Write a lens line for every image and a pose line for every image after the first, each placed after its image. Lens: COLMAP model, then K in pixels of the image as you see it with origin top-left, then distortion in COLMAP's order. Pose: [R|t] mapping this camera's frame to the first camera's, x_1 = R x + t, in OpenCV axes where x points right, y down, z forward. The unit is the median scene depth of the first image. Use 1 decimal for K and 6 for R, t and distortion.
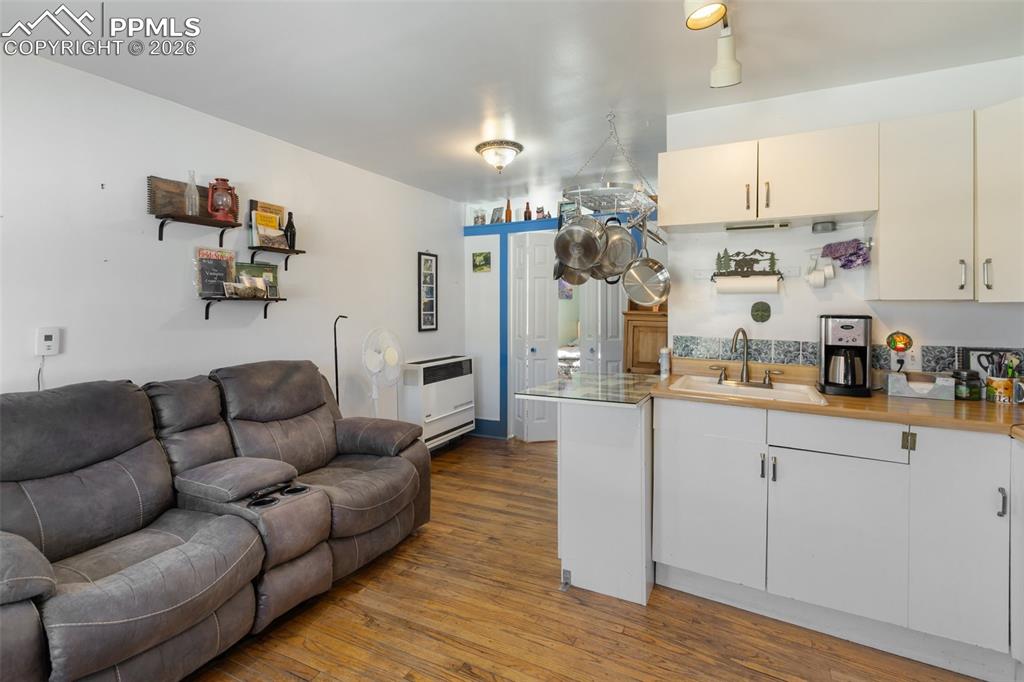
lens RADIAL K [[473.2, 0, 514.3], [0, 473.2, 300.8], [0, 0, 1]] dist [0.003187, -0.000054]
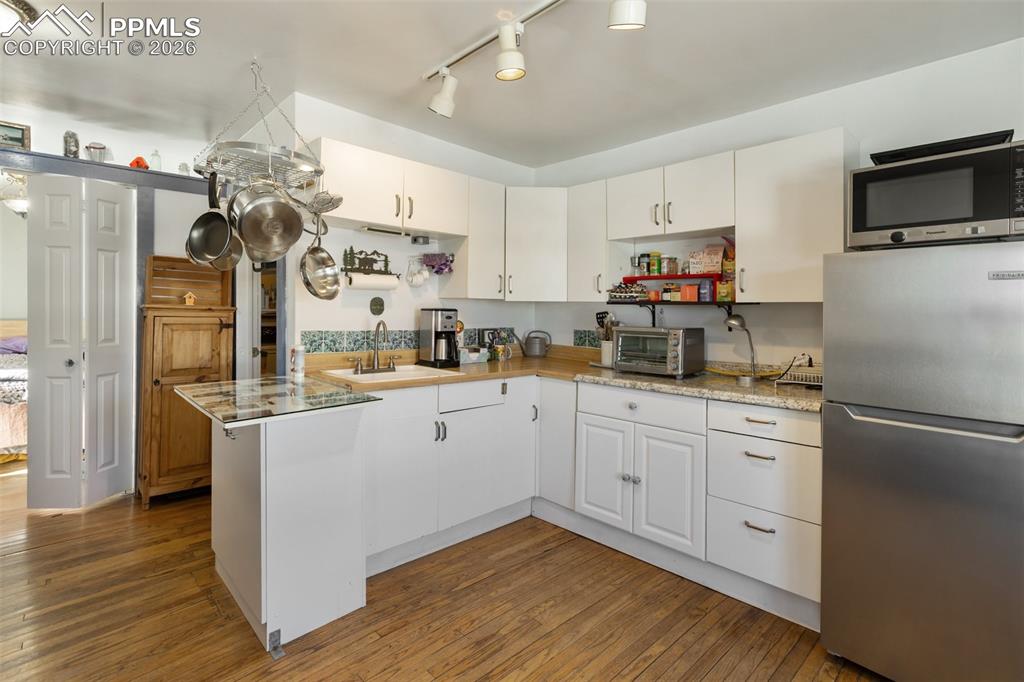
lens RADIAL K [[473.2, 0, 514.3], [0, 473.2, 300.8], [0, 0, 1]] dist [0.003187, -0.000054]
pose [[0.318142, 0.013545, 0.947946, -0.459484], [-0.026828, 0.999626, -0.005280, 0.008001], [-0.947663, -0.023751, 0.318387, 0.334894]]
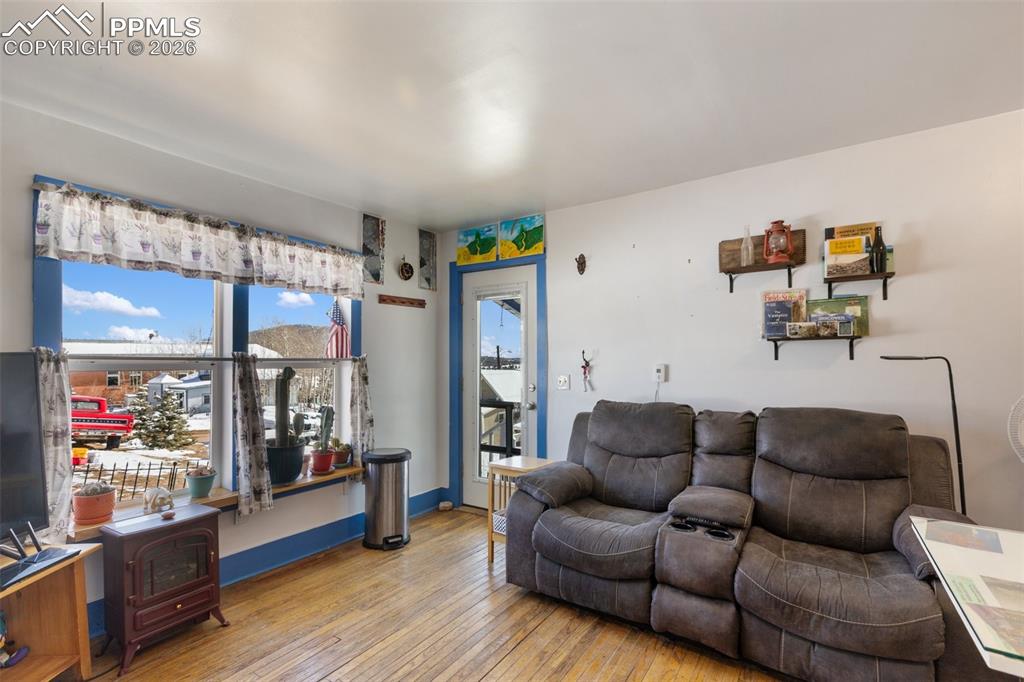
lens RADIAL K [[458.7, 0, 511.2], [0, 458.7, 349.7], [0, 0, 1]] dist [-0.000923, -0.000366]
pose [[-0.123308, -0.018135, -0.992203, 0.438177], [0.028123, 0.999368, -0.021761, 0.023130], [0.991970, -0.030587, -0.122720, 0.572910]]
